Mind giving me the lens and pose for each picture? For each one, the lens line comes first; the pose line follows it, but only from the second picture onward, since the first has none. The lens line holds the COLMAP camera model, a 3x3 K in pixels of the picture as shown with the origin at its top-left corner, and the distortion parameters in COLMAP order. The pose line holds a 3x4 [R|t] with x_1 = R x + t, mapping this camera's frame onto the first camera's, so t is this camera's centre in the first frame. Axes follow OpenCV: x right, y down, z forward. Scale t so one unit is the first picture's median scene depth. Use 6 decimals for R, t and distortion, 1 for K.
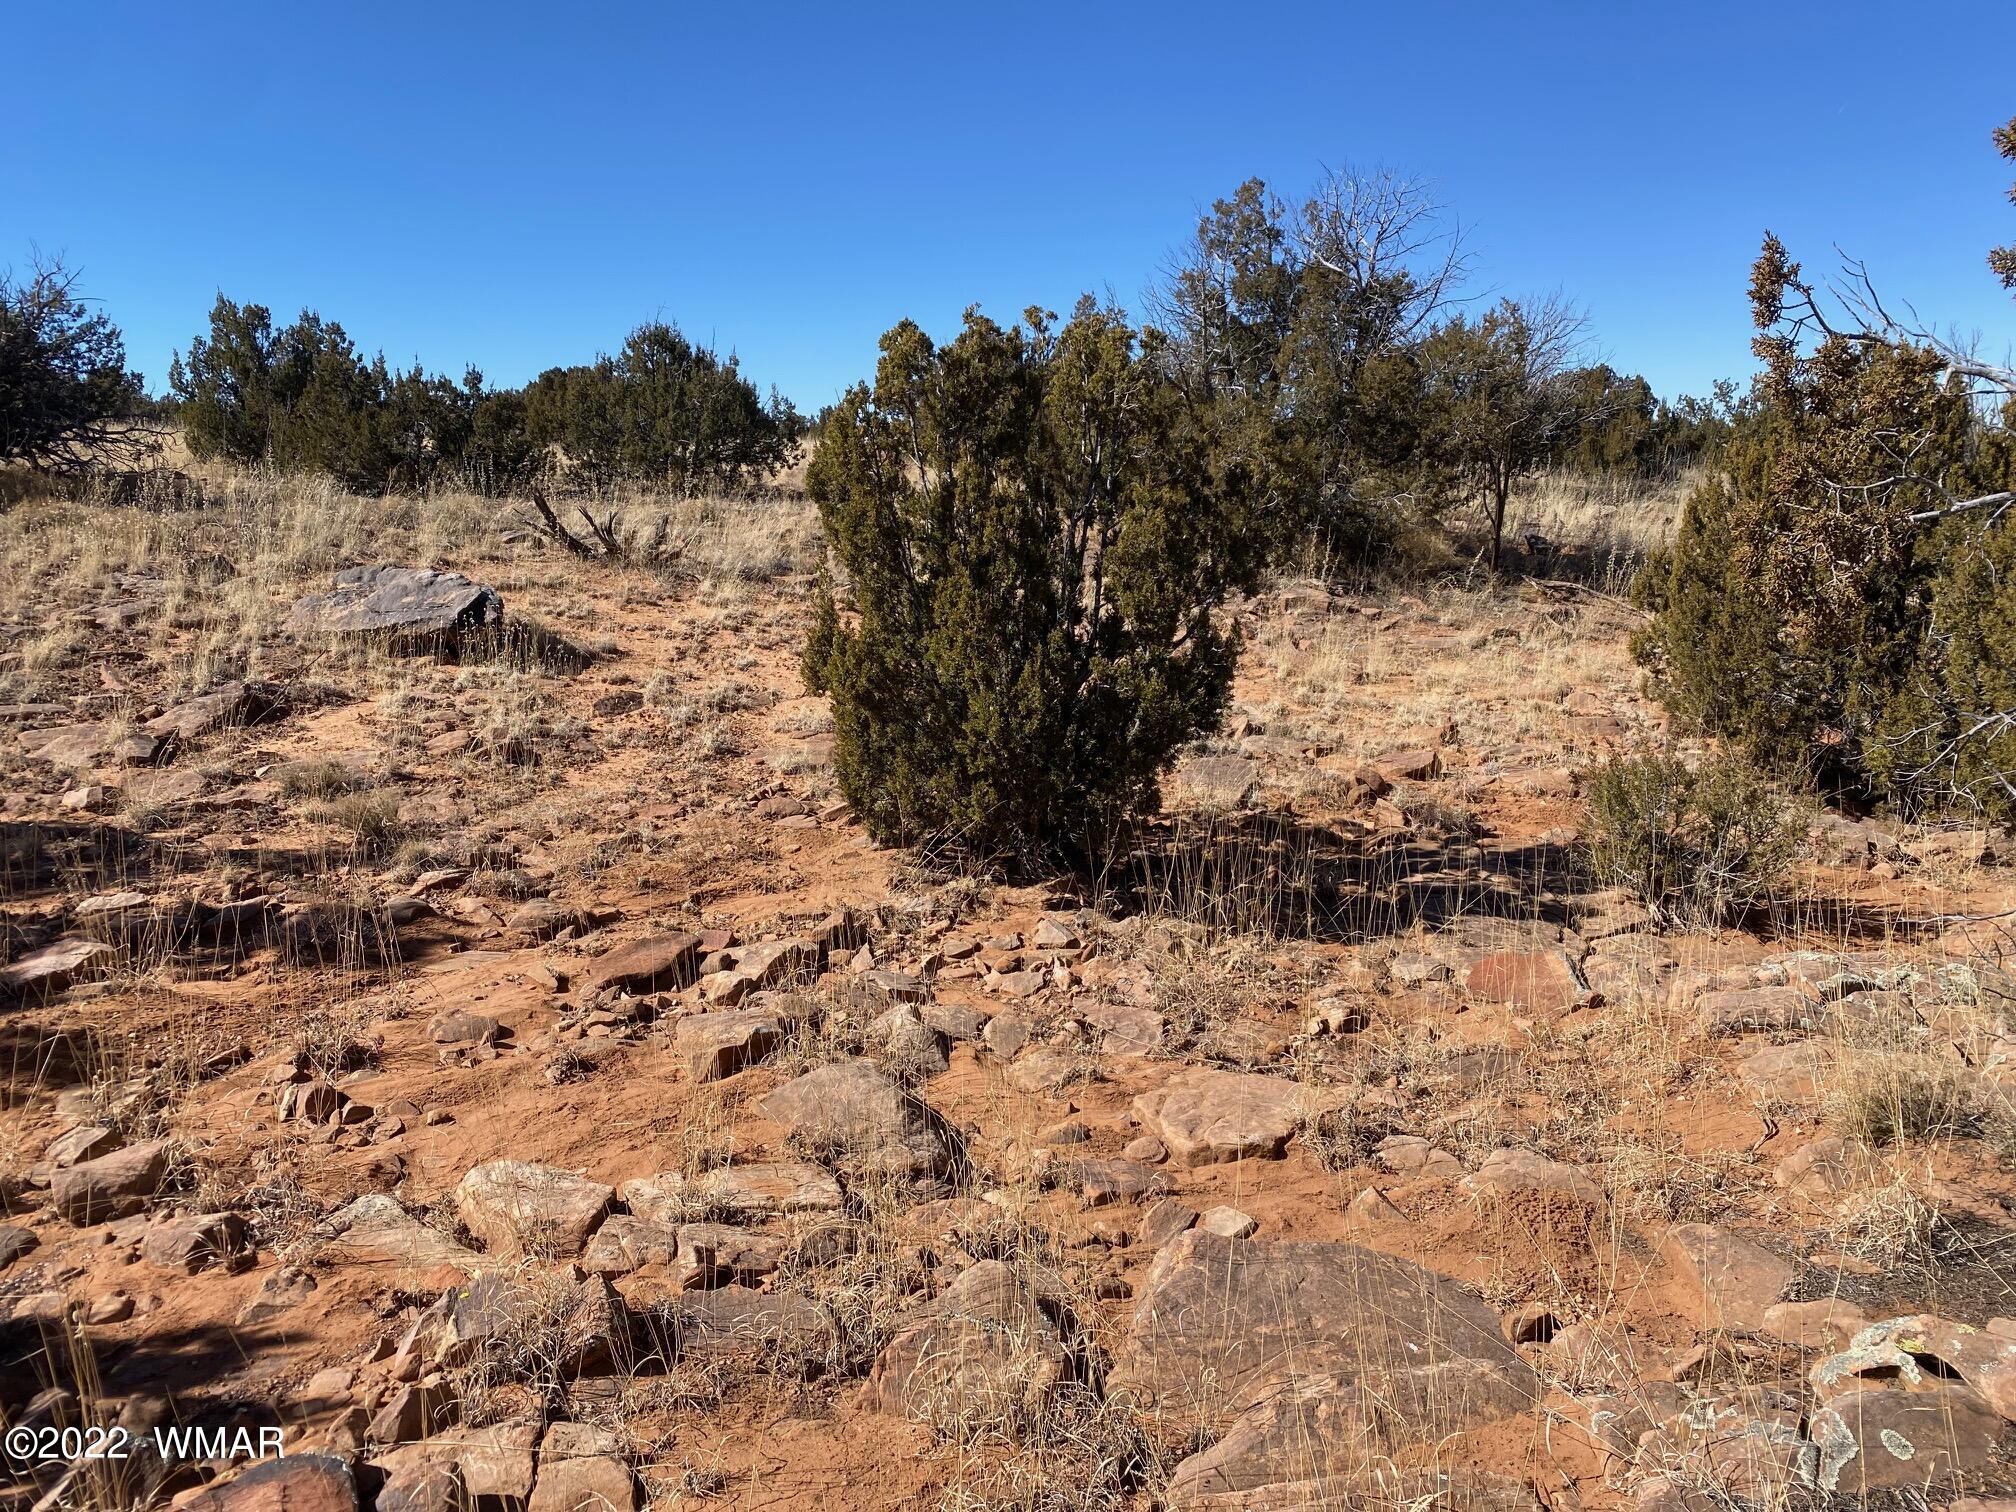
lens RADIAL K [[1524.1, 0, 1009.9], [0, 1524.1, 719.2], [0, 0, 1]] dist [0.143747, -0.335067]
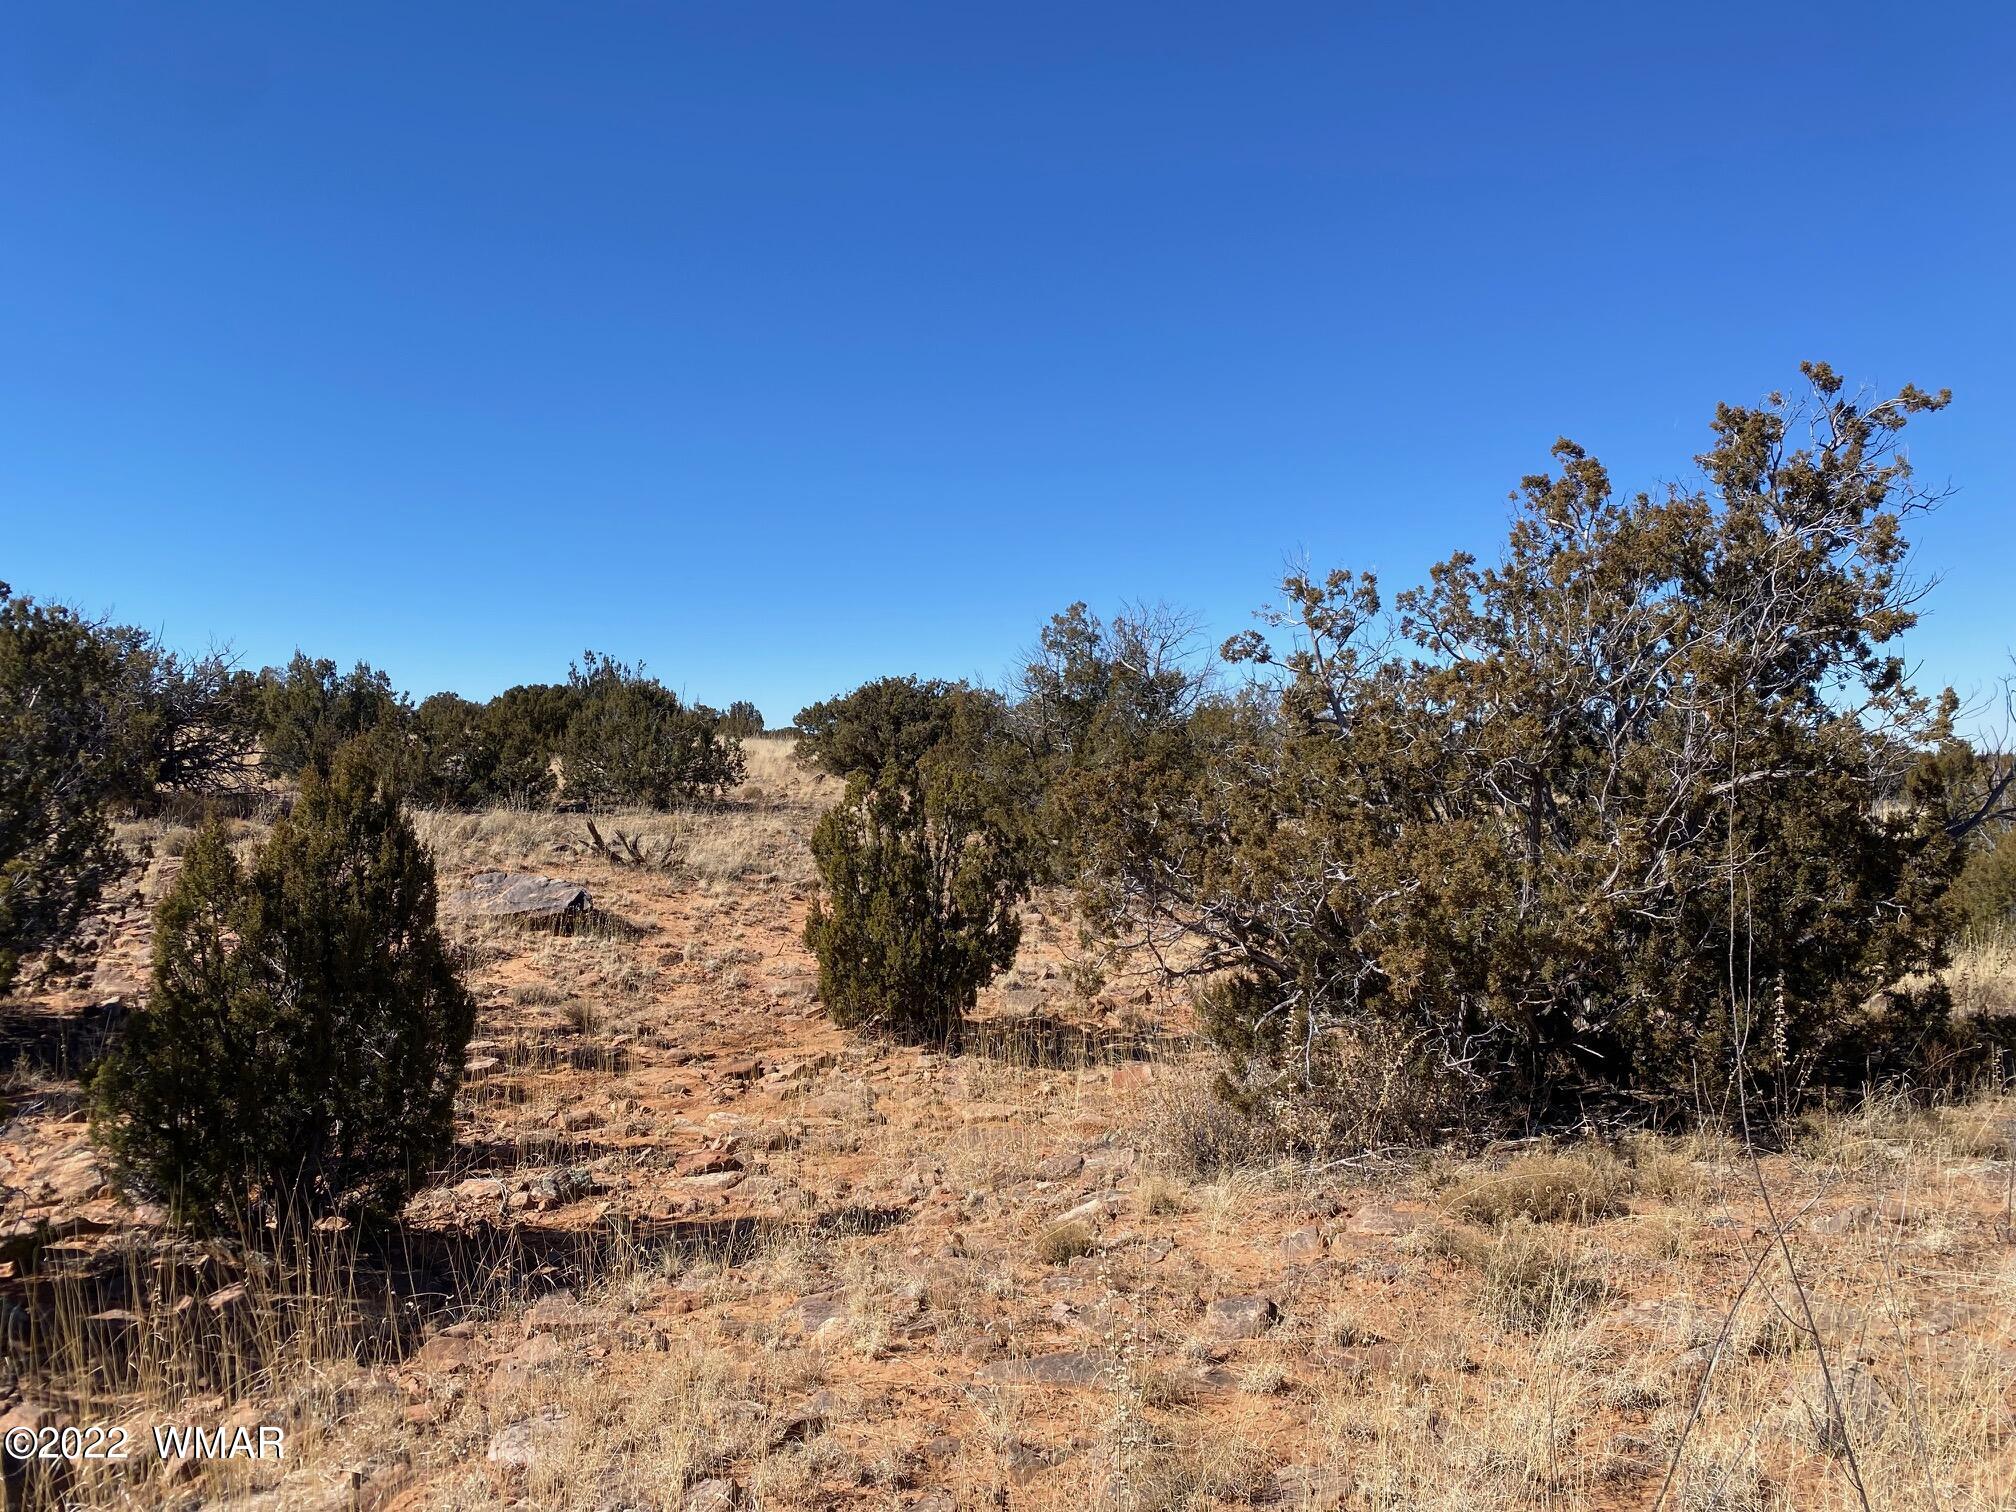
lens RADIAL K [[1524.1, 0, 1009.9], [0, 1524.1, 719.2], [0, 0, 1]] dist [0.143747, -0.335067]
pose [[0.997576, 0.016887, 0.067502, -0.003414], [-0.004374, 0.983403, -0.181382, 0.039337], [-0.069444, 0.180647, 0.981093, -0.803801]]
